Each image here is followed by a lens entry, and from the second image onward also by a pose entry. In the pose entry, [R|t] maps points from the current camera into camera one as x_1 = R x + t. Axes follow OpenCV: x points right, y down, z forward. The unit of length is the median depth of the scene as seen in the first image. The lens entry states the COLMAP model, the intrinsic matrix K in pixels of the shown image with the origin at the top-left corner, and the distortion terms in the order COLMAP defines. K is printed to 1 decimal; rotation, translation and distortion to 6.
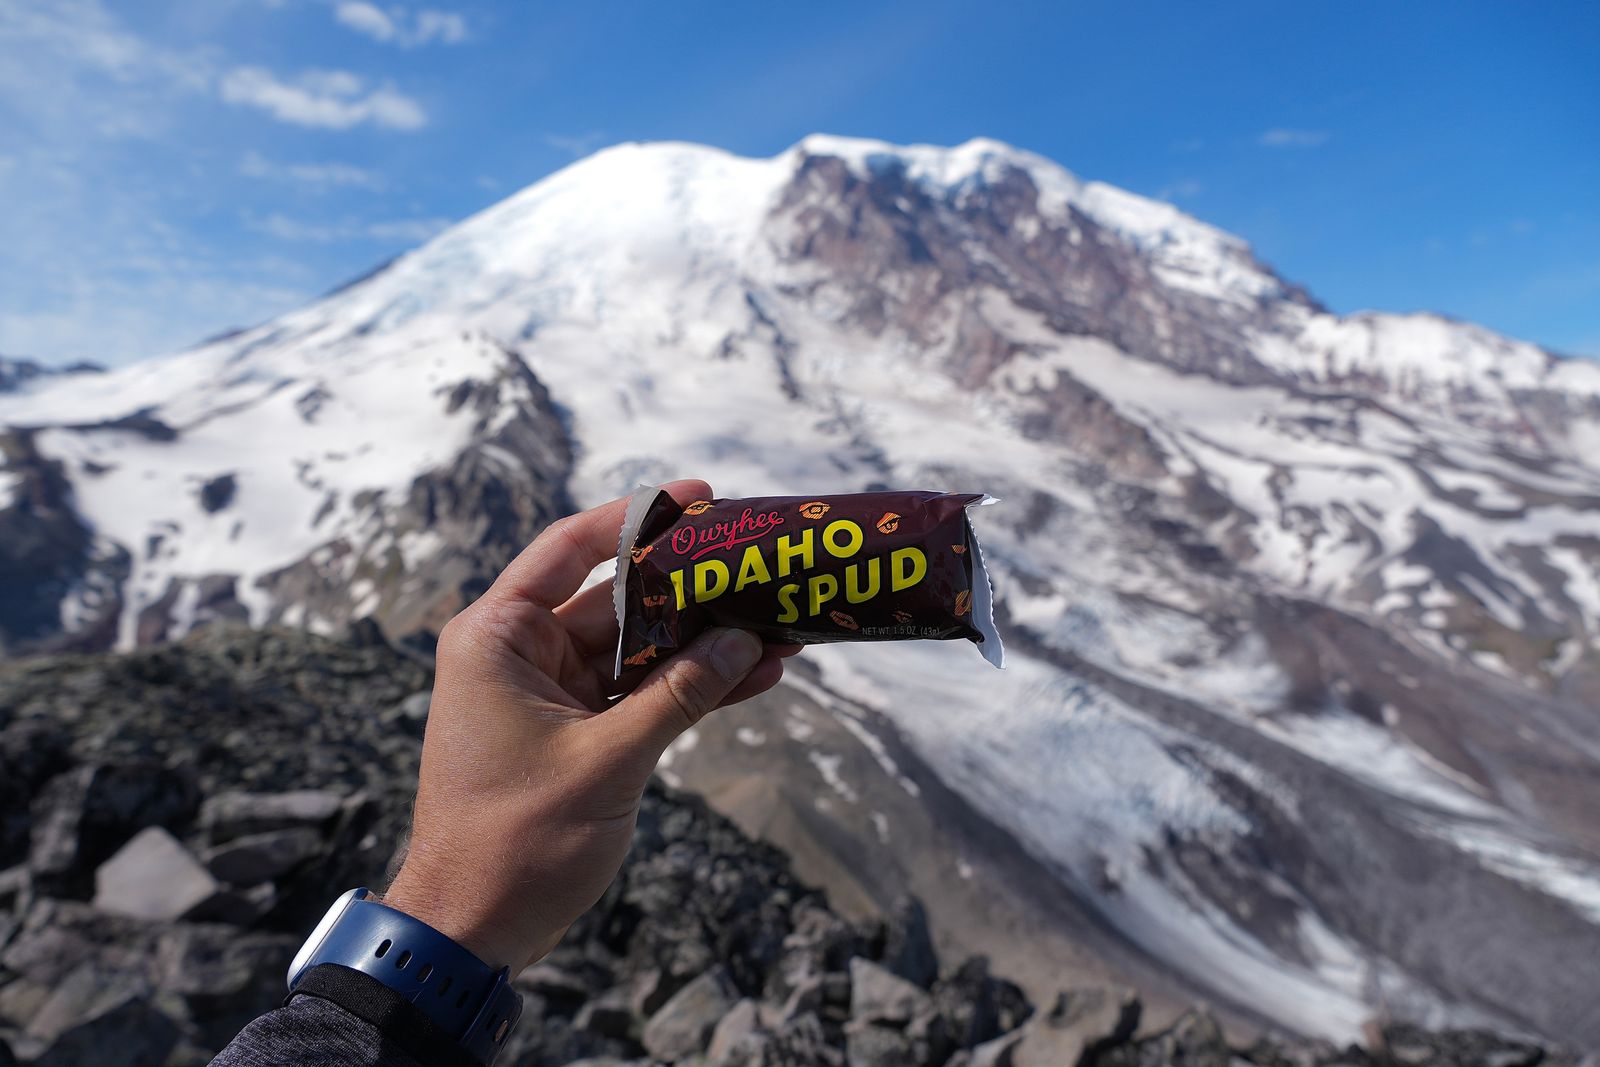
lens RADIAL K [[1250.0, 0, 799.4], [0, 1250.0, 543.0], [0, 0, 1]] dist [-0.039769, 0.071249]
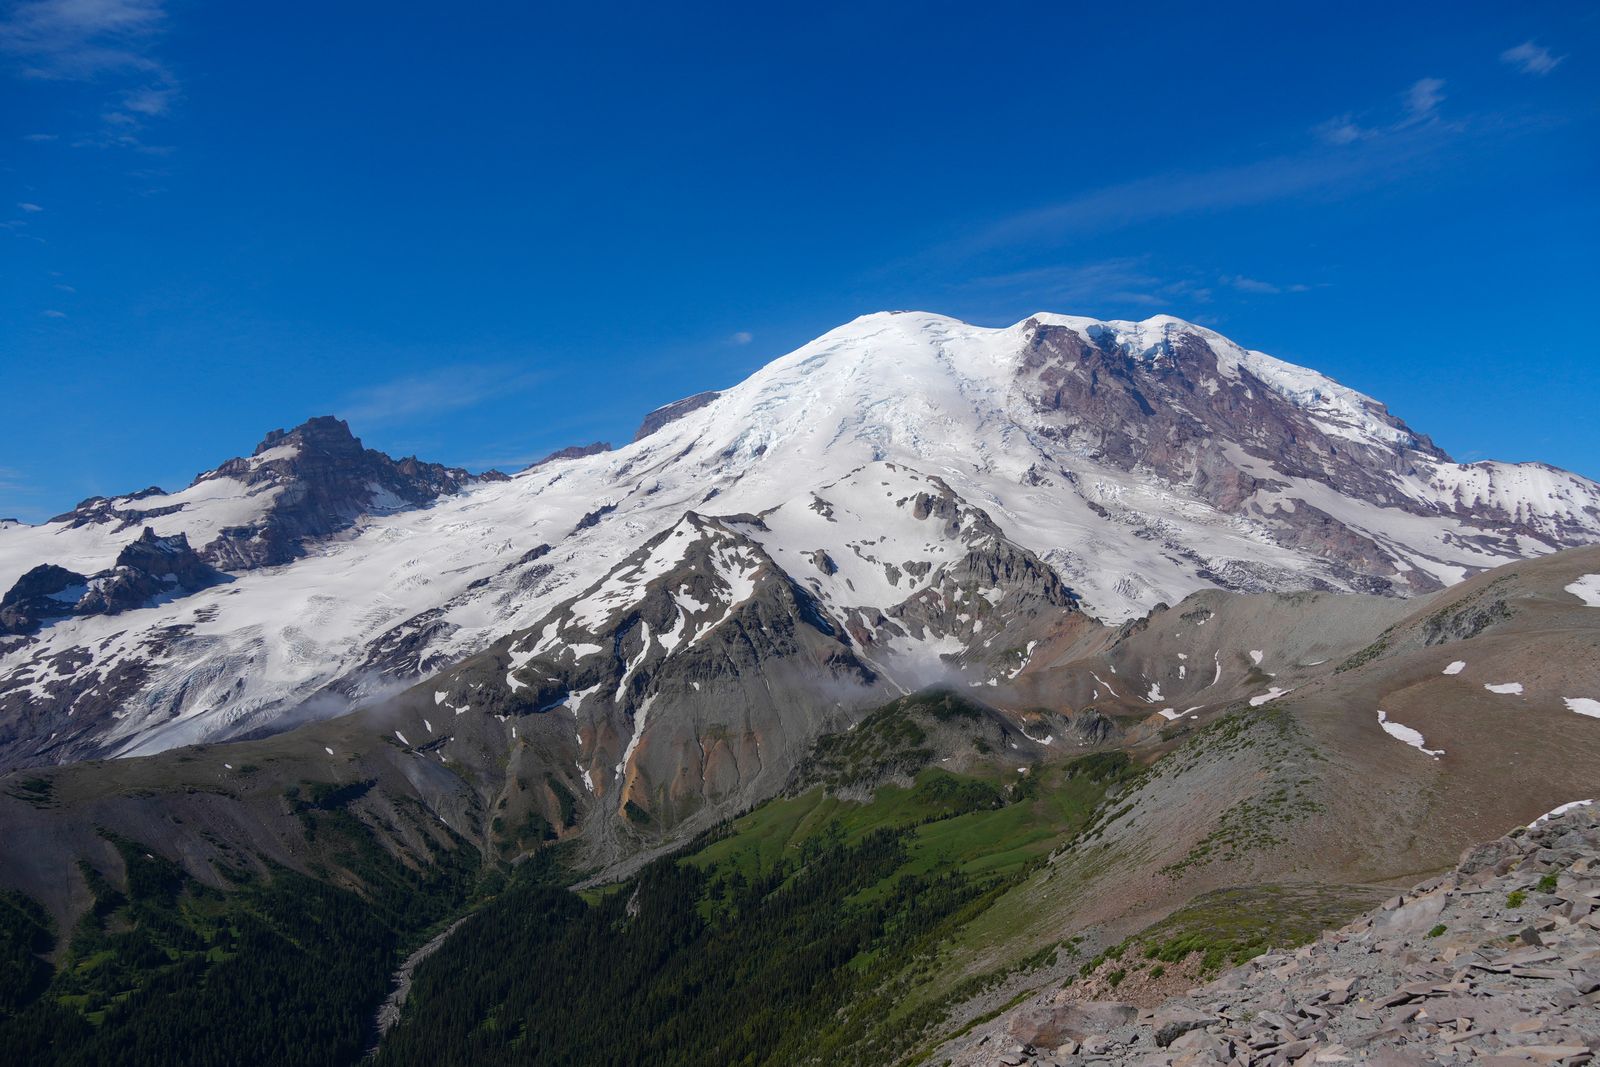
lens RADIAL K [[1250.0, 0, 792.1], [0, 1250.0, 573.6], [0, 0, 1]] dist [-0.039769, 0.071249]
pose [[0.999028, 0.029899, -0.032383, -0.252842], [-0.032009, 0.997257, -0.066735, 0.047061], [0.030299, 0.067707, 0.997245, -0.346024]]
